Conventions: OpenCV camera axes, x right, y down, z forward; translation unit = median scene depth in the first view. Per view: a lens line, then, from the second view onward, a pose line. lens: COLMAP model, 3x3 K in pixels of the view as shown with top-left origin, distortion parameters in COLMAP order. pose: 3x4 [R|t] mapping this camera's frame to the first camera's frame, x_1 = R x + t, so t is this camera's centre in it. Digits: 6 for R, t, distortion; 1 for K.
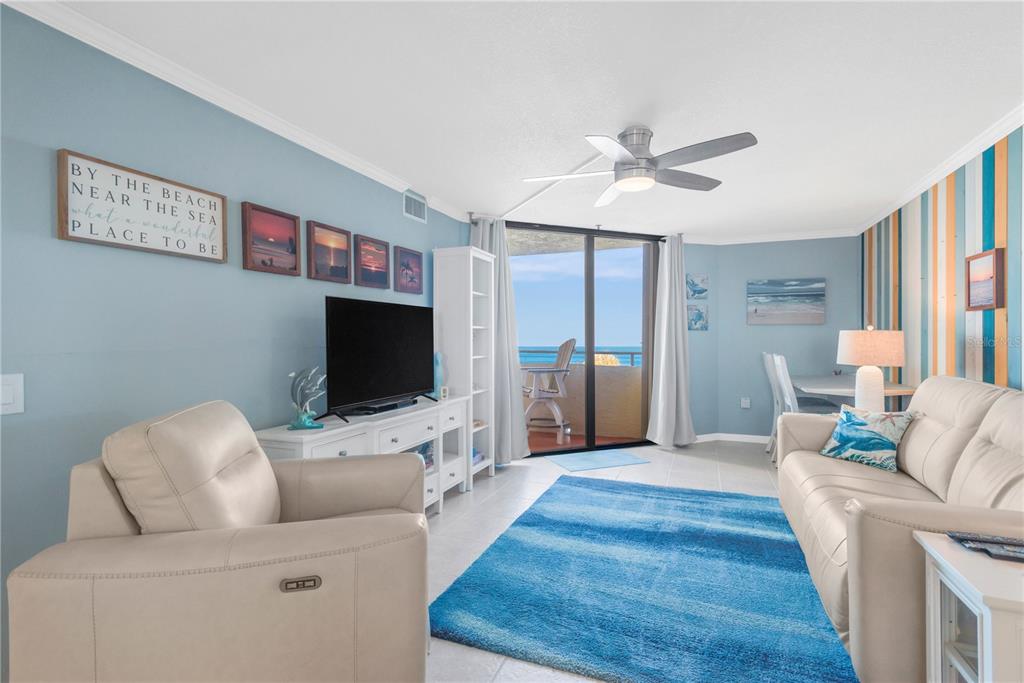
lens RADIAL K [[479.3, 0, 508.3], [0, 479.3, 337.1], [0, 0, 1]] dist [0.028768, -0.011825]
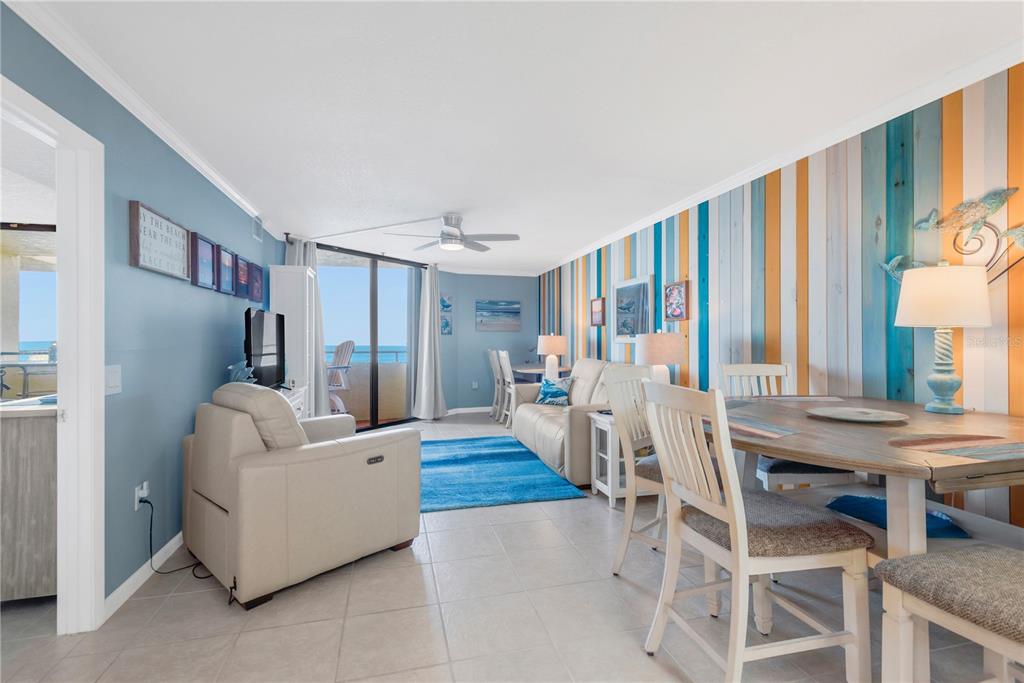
lens RADIAL K [[479.3, 0, 508.3], [0, 479.3, 337.1], [0, 0, 1]] dist [0.028768, -0.011825]
pose [[0.813118, 0.003169, 0.582090, -0.417348], [-0.000053, 0.999986, -0.005370, 0.001292], [-0.582099, 0.004336, 0.813107, -0.351421]]
